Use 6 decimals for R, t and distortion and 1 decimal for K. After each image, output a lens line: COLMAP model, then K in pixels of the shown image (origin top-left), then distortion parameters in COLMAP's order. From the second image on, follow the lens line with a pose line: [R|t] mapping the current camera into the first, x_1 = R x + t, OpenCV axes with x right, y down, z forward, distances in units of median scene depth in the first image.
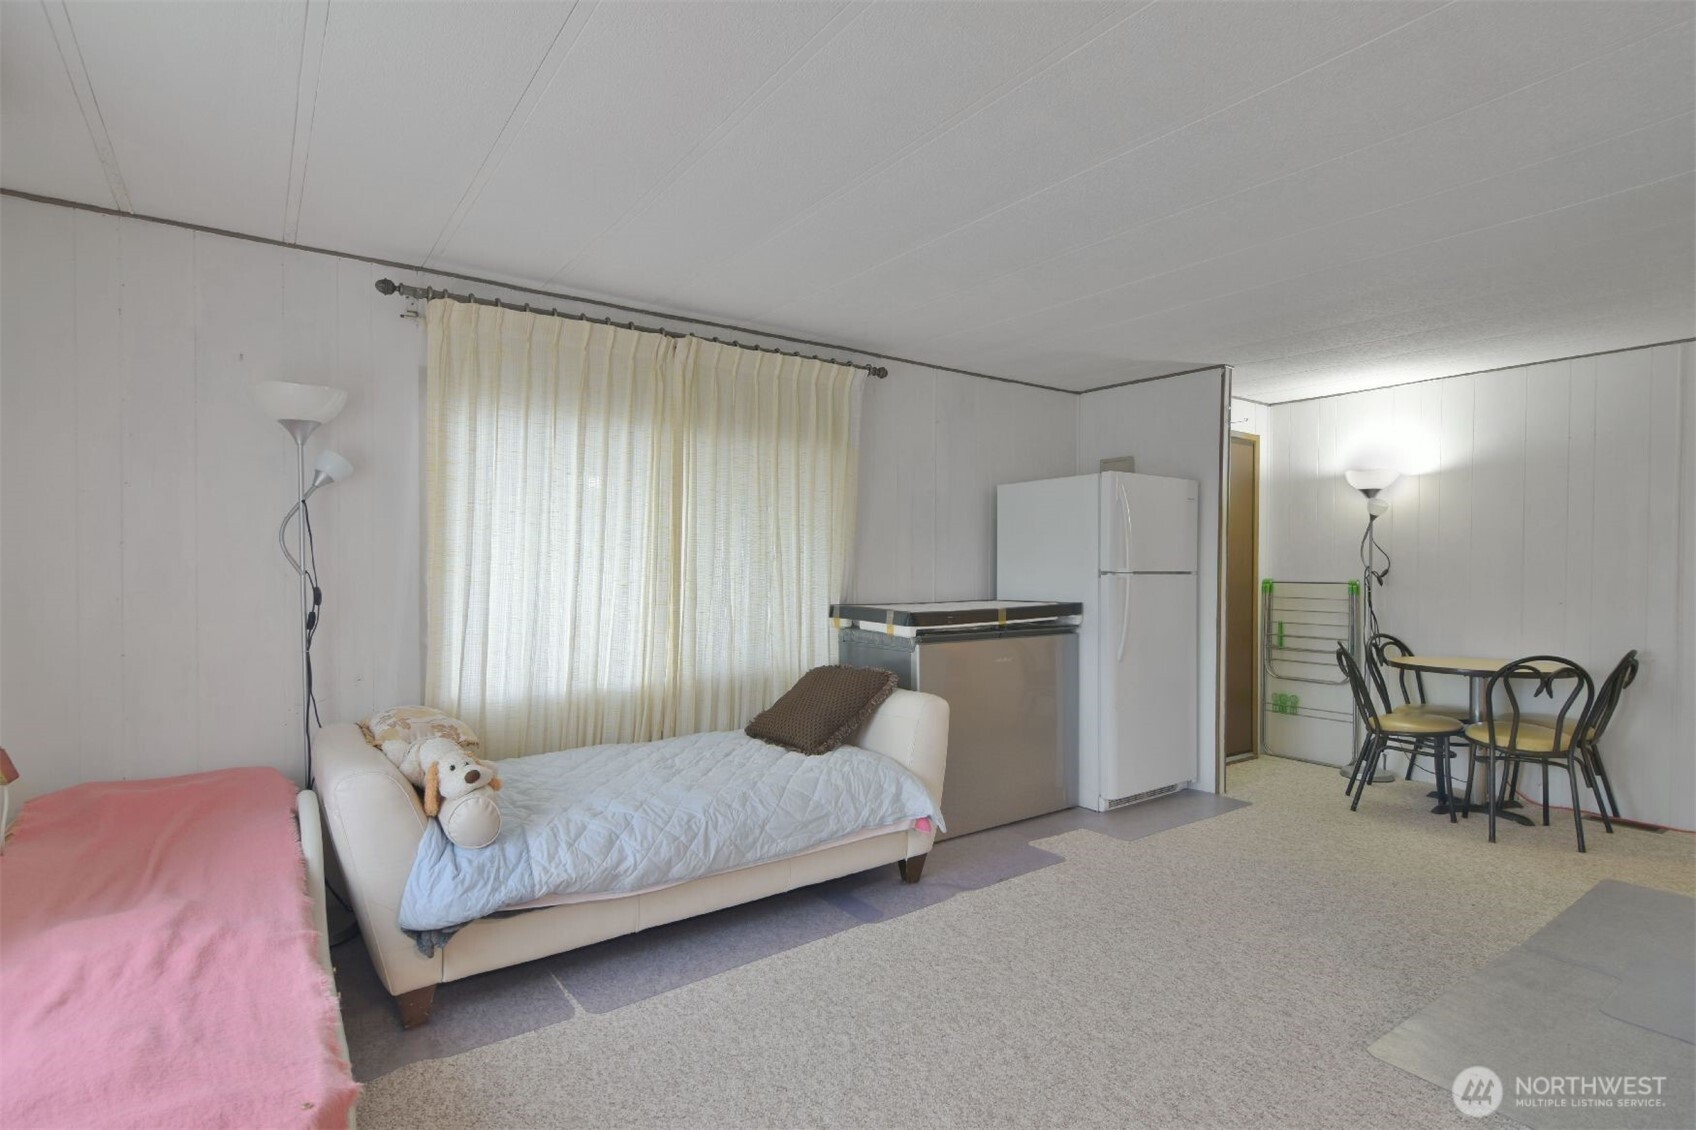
lens RADIAL K [[843.0, 0, 855.2], [0, 843.0, 581.4], [0, 0, 1]] dist [-0.000995, -0.000185]
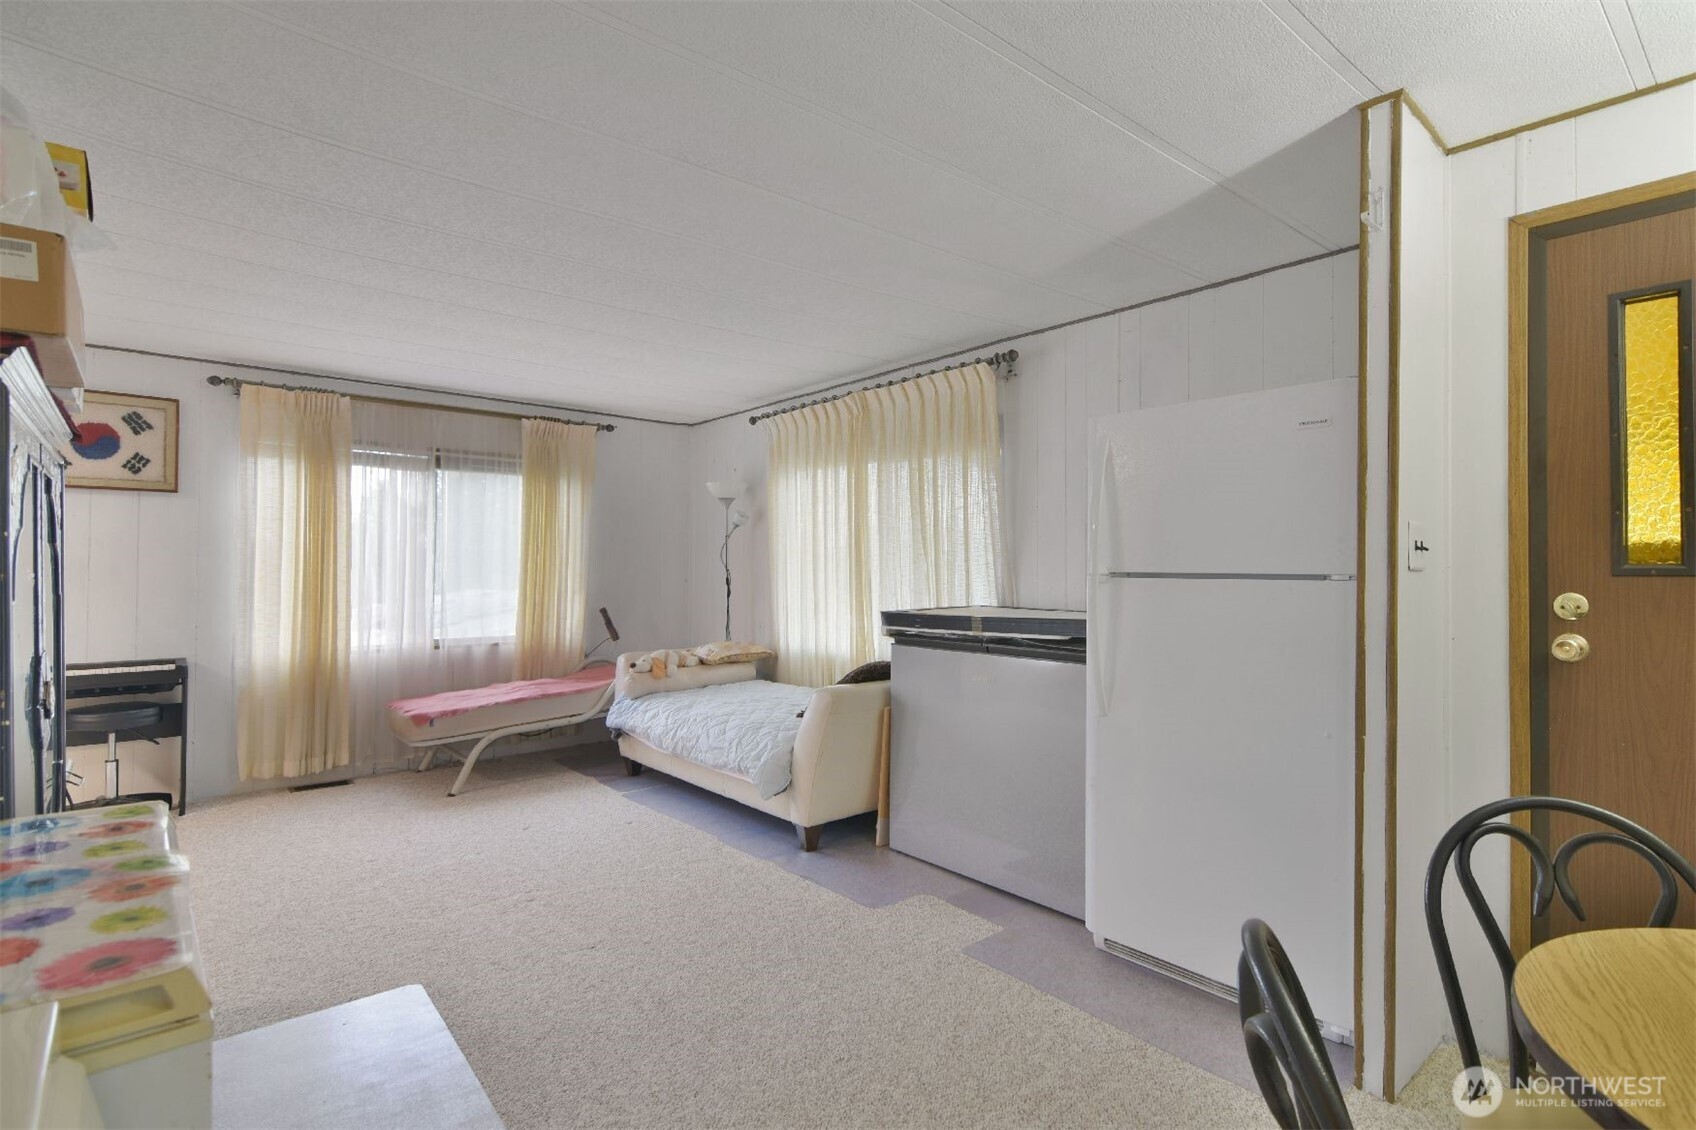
lens RADIAL K [[829.6, 0, 856.2], [0, 829.6, 548.1], [0, 0, 1]] dist [0.001358, -0.000153]
pose [[0.067431, -0.024019, -0.997435, 1.057518], [-0.009675, 0.999647, -0.024727, -0.015254], [0.997677, 0.011318, 0.067175, 0.885066]]
